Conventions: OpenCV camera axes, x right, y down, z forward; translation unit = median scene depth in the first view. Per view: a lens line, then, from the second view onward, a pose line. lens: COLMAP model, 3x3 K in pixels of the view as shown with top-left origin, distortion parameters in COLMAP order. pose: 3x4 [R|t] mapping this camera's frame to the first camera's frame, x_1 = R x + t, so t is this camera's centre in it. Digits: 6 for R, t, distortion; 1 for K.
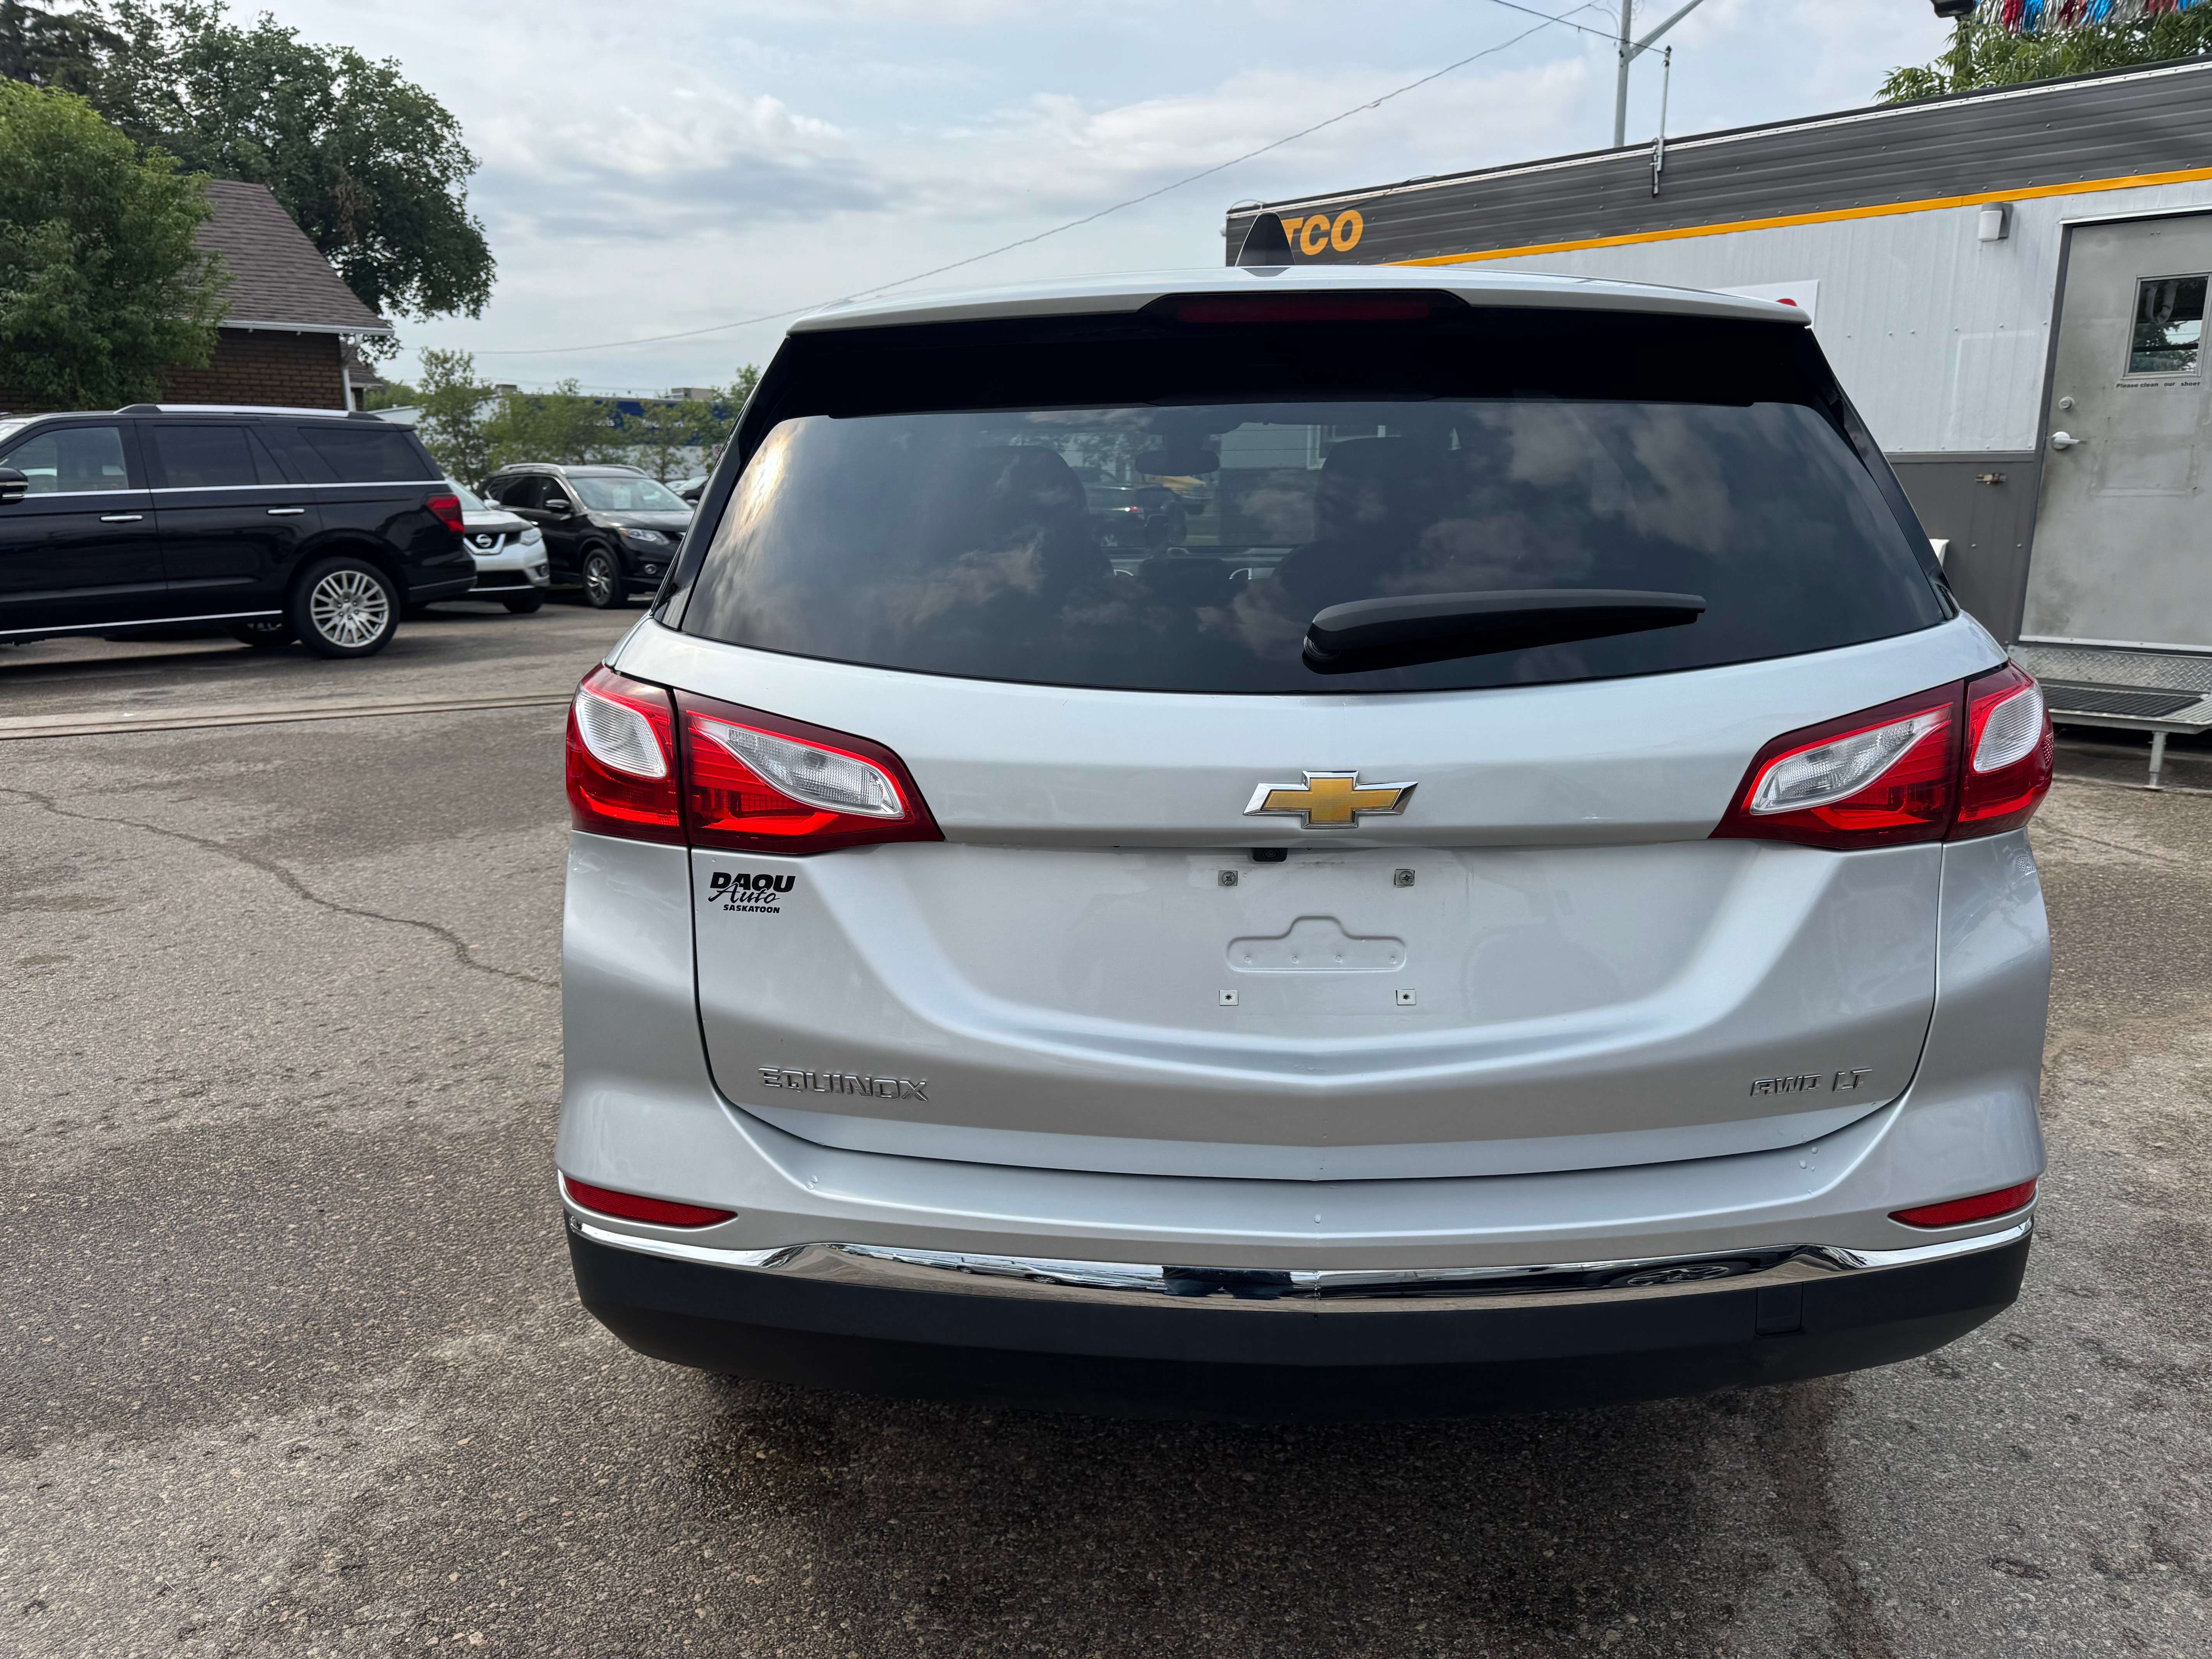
lens RADIAL K [[1624.2, 0, 1095.6], [0, 1624.2, 831.0], [0, 0, 1]] dist [0.022090, -0.024320]
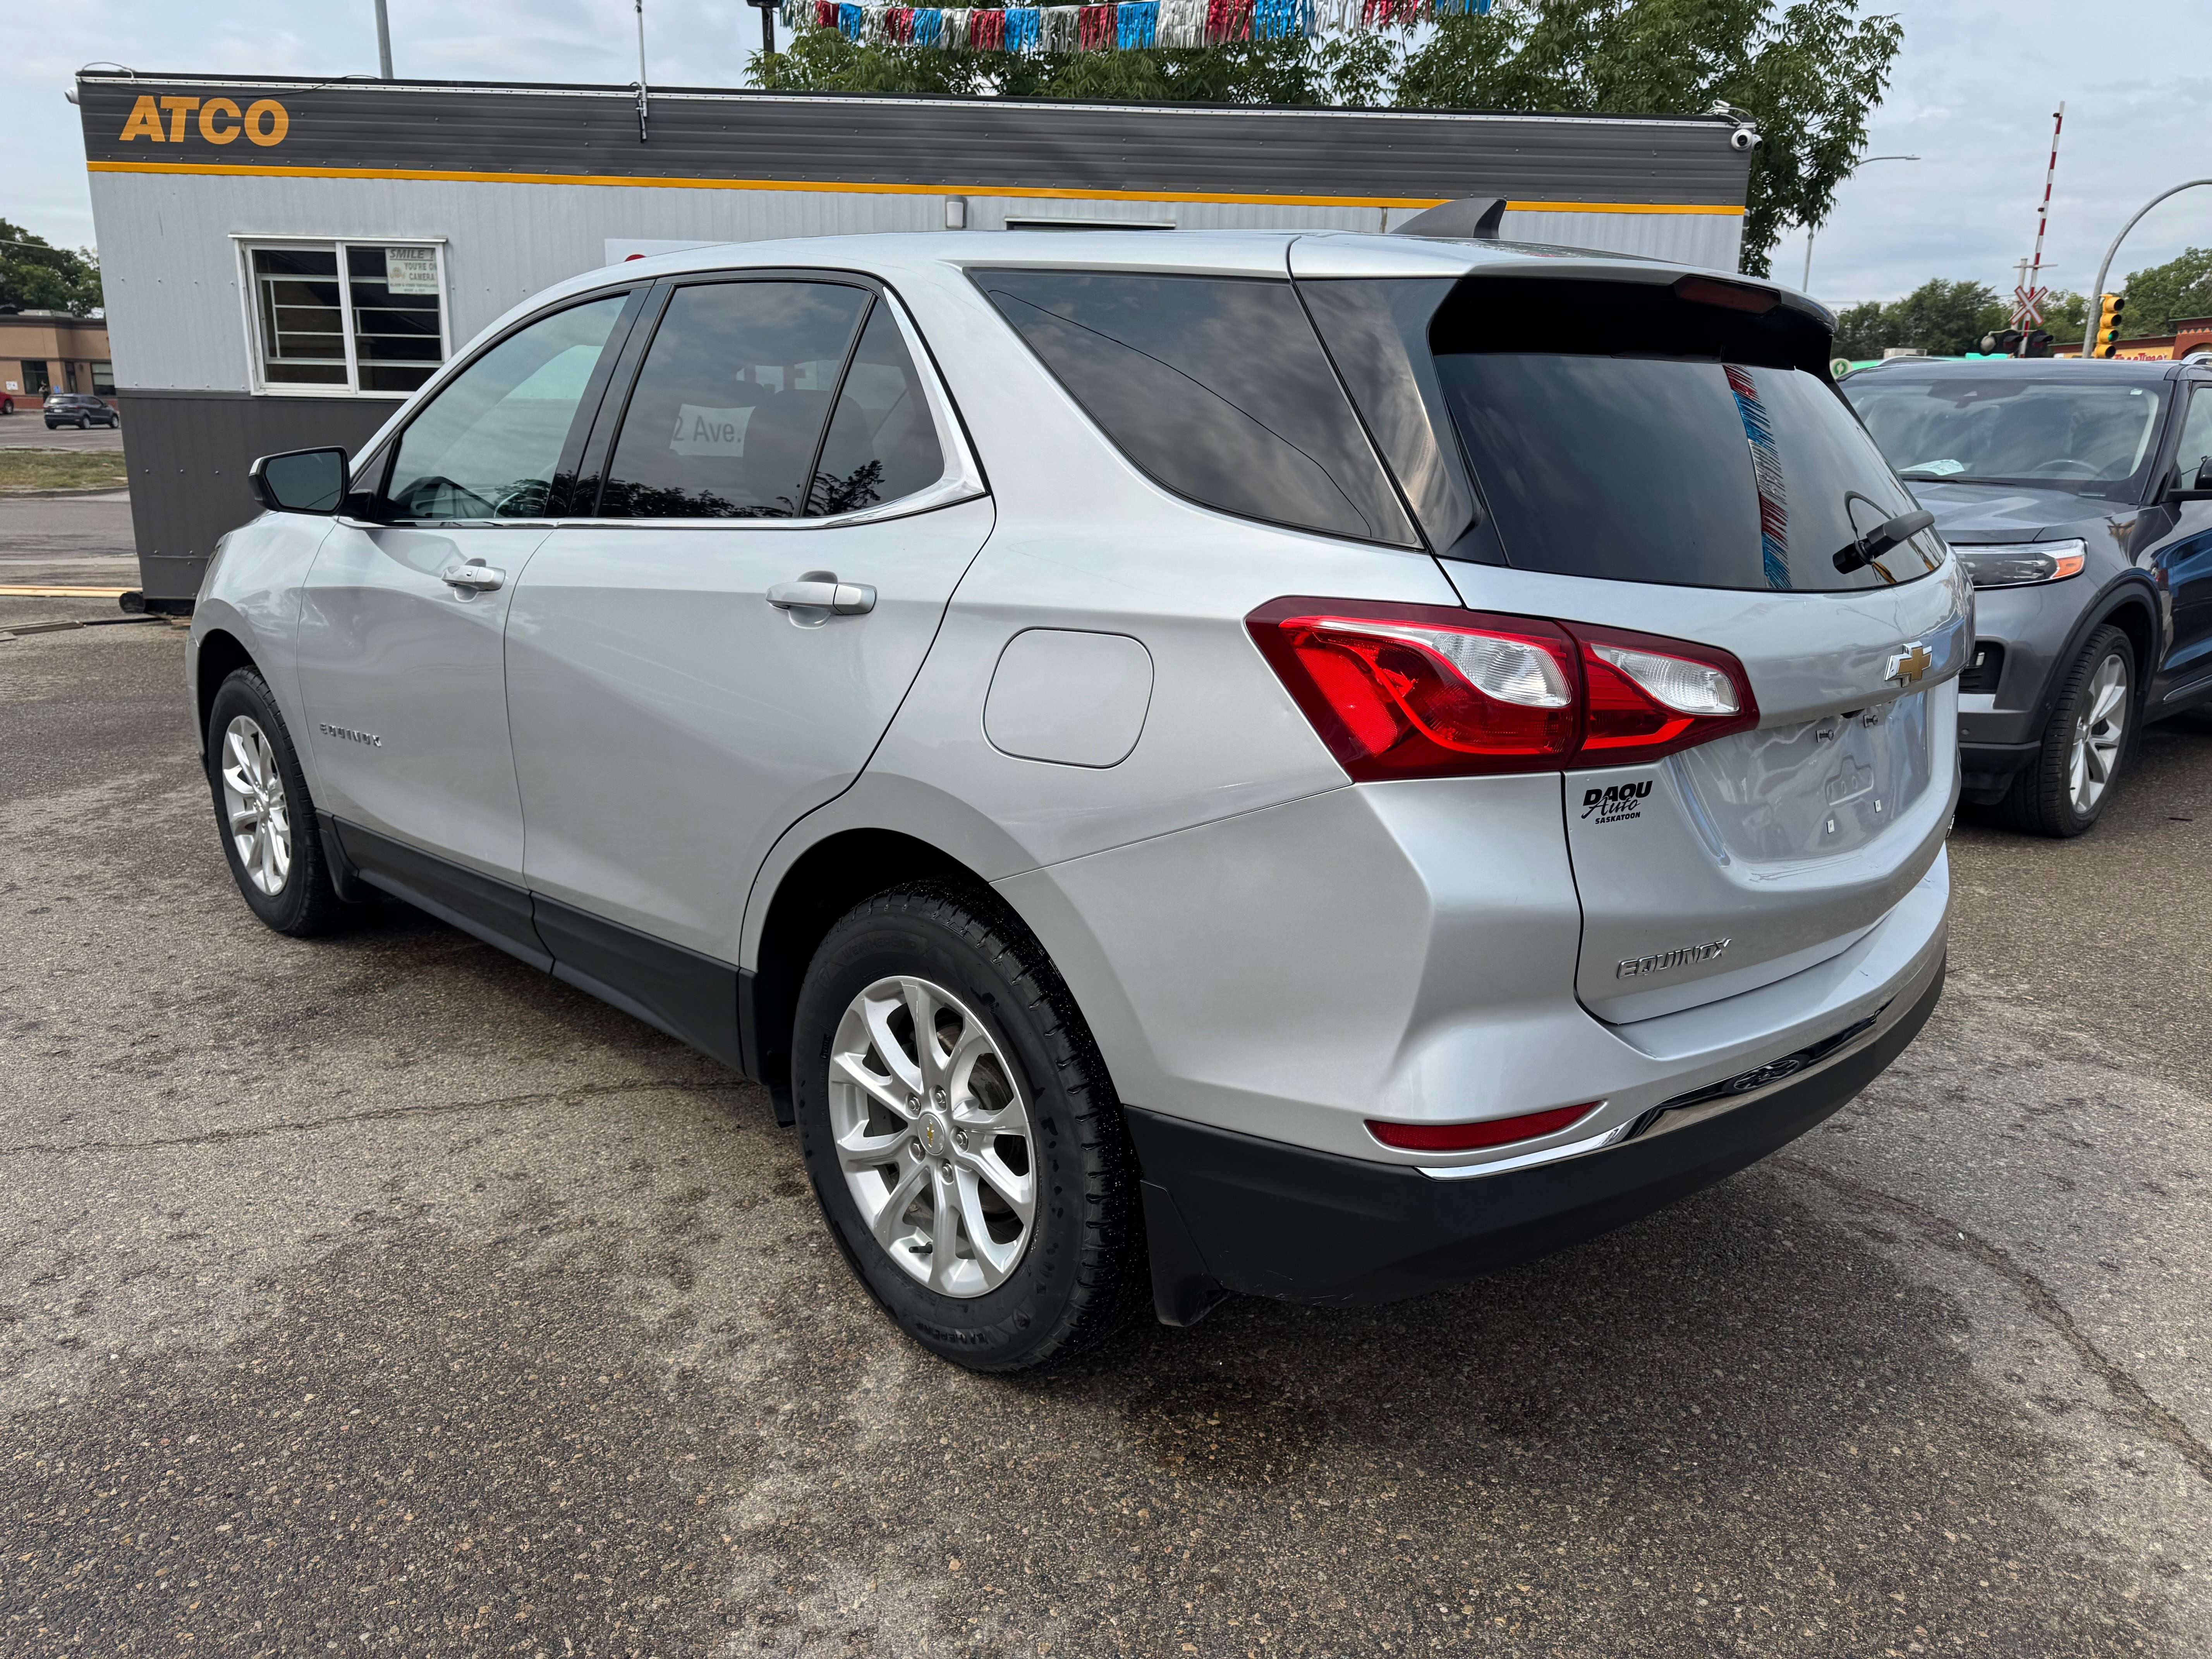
lens RADIAL K [[1604.7, 0, 1171.8], [0, 1604.7, 828.0], [0, 0, 1]] dist [0.006151, -0.006793]
pose [[0.674940, -0.156619, 0.721060, -0.085196], [0.131811, 0.987087, 0.091021, -0.005922], [-0.726004, 0.033610, 0.686868, 0.034280]]
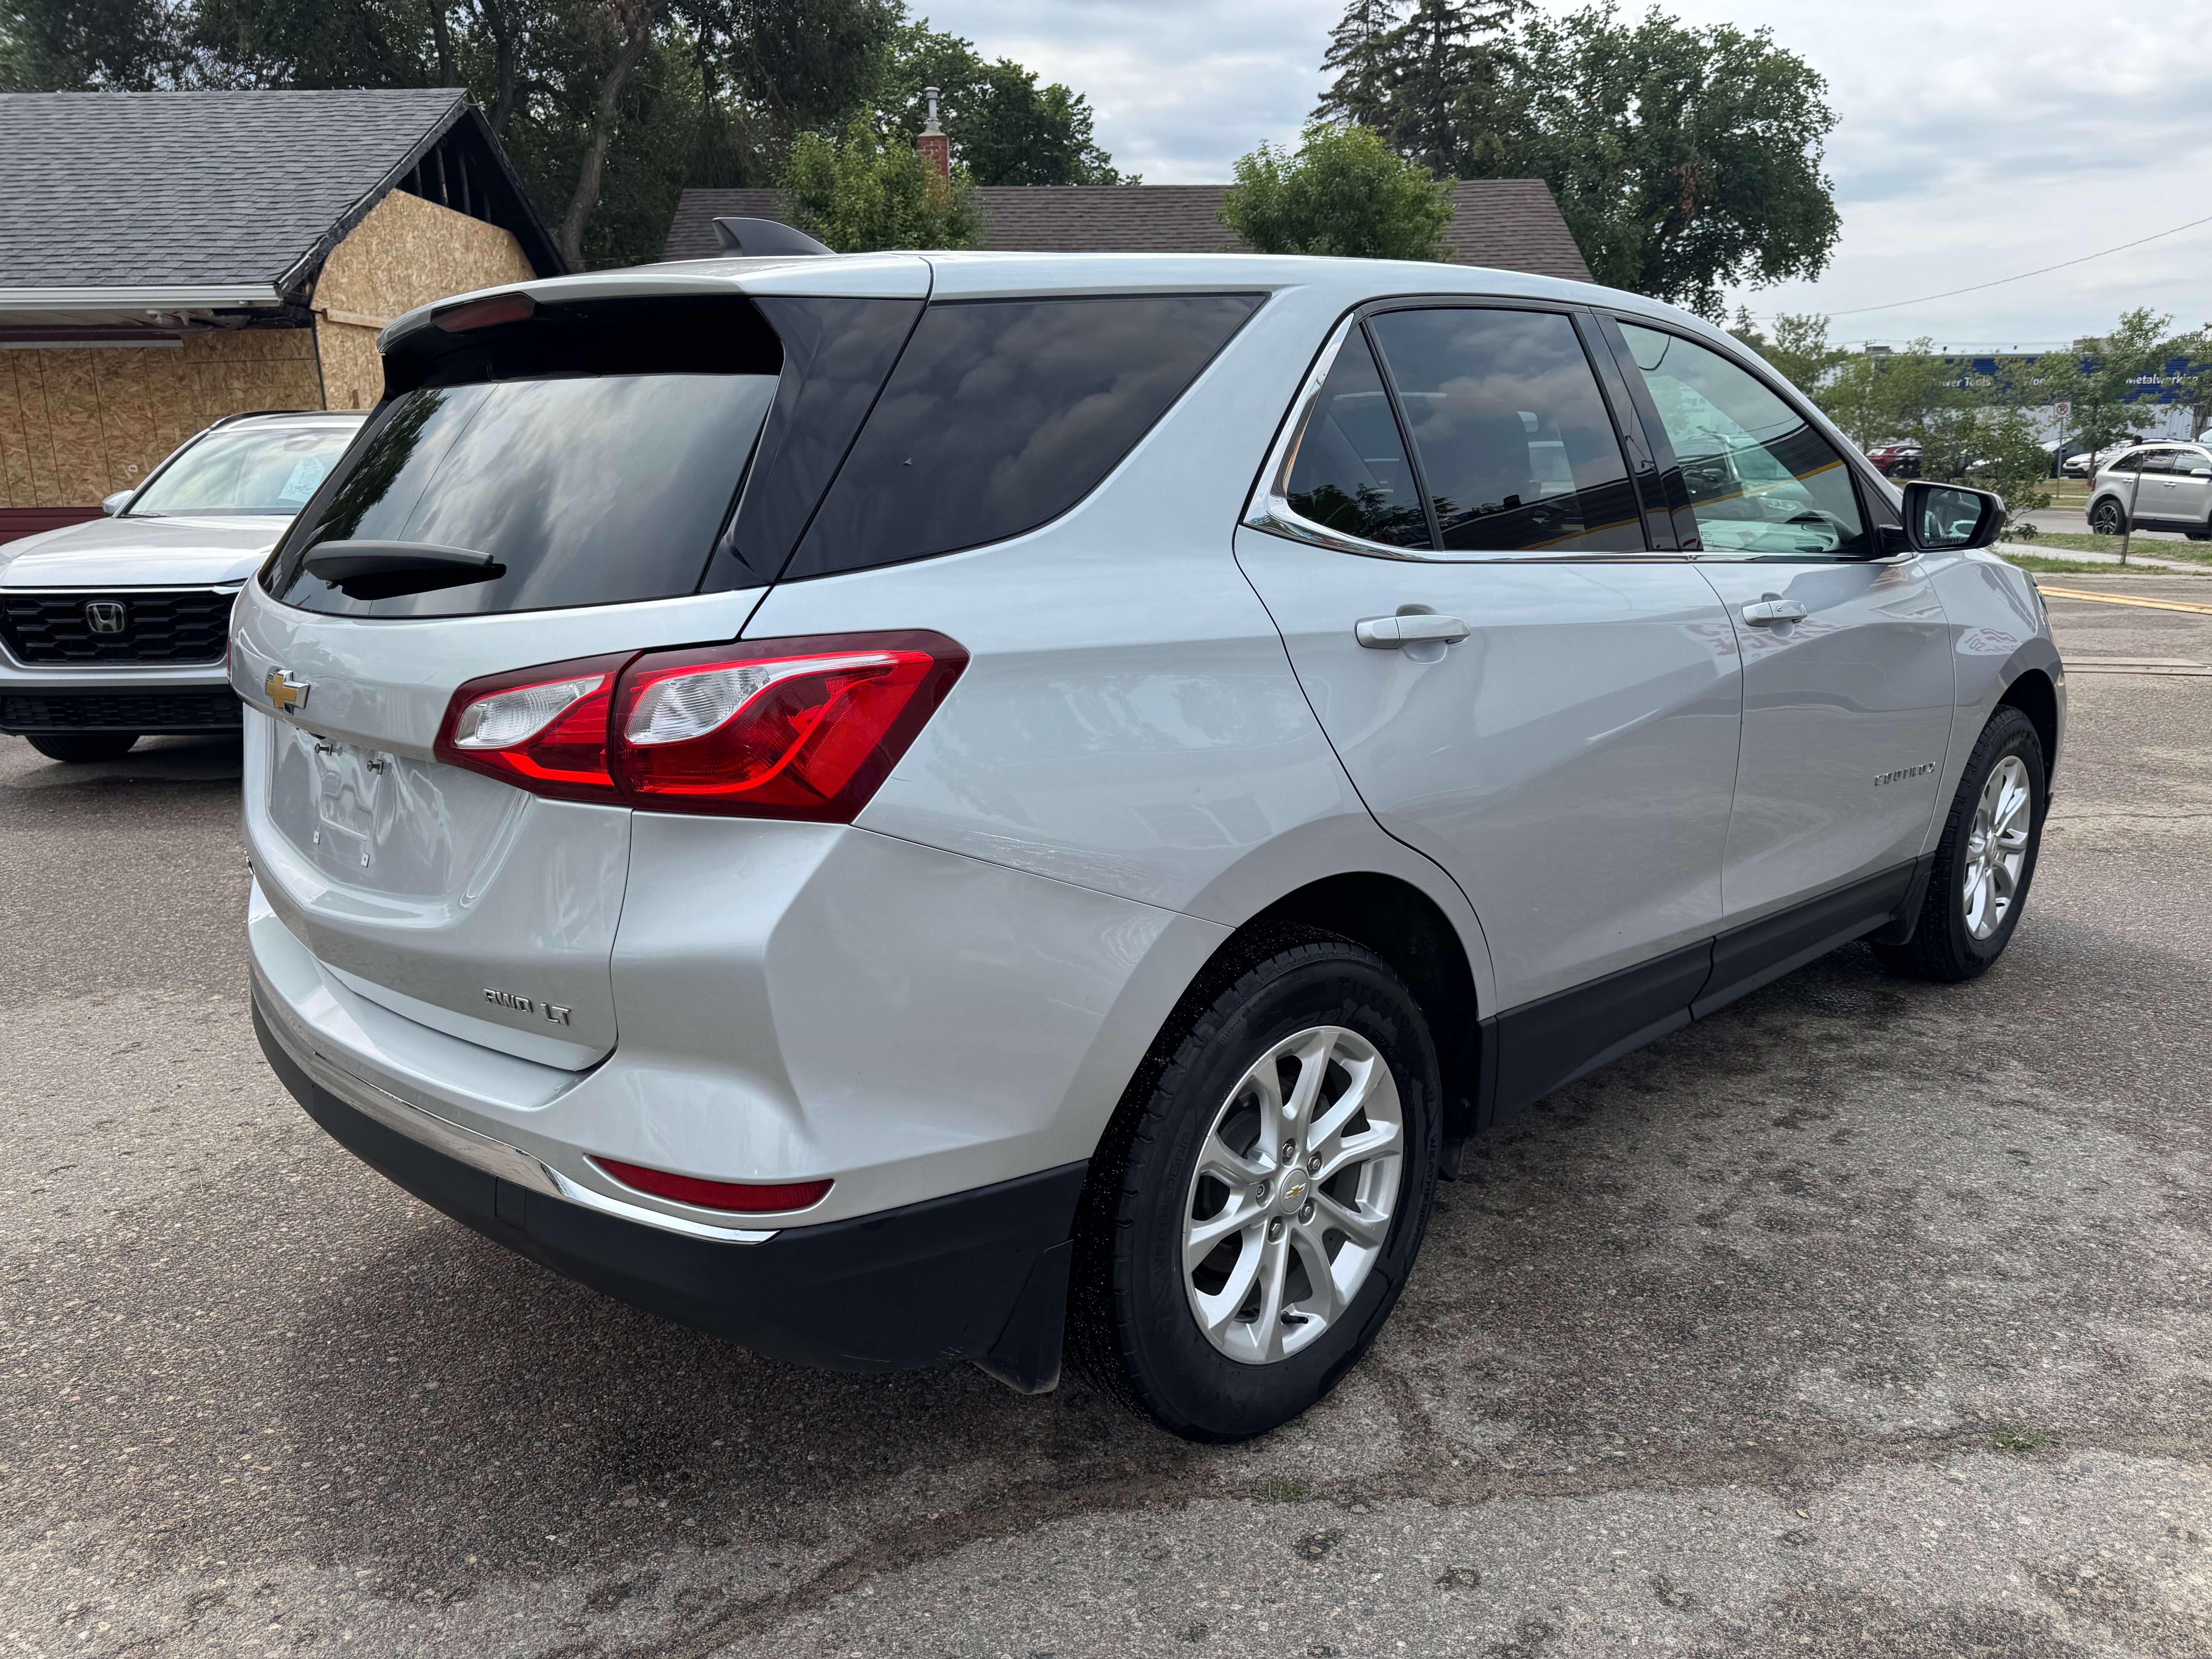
lens RADIAL K [[1624.2, 0, 1095.6], [0, 1624.2, 831.0], [0, 0, 1]] dist [0.022090, -0.024320]
pose [[0.674799, 0.161519, -0.720109, 0.104512], [-0.147966, 0.985554, 0.082401, -0.007558], [0.723016, 0.050948, 0.688950, 0.037344]]
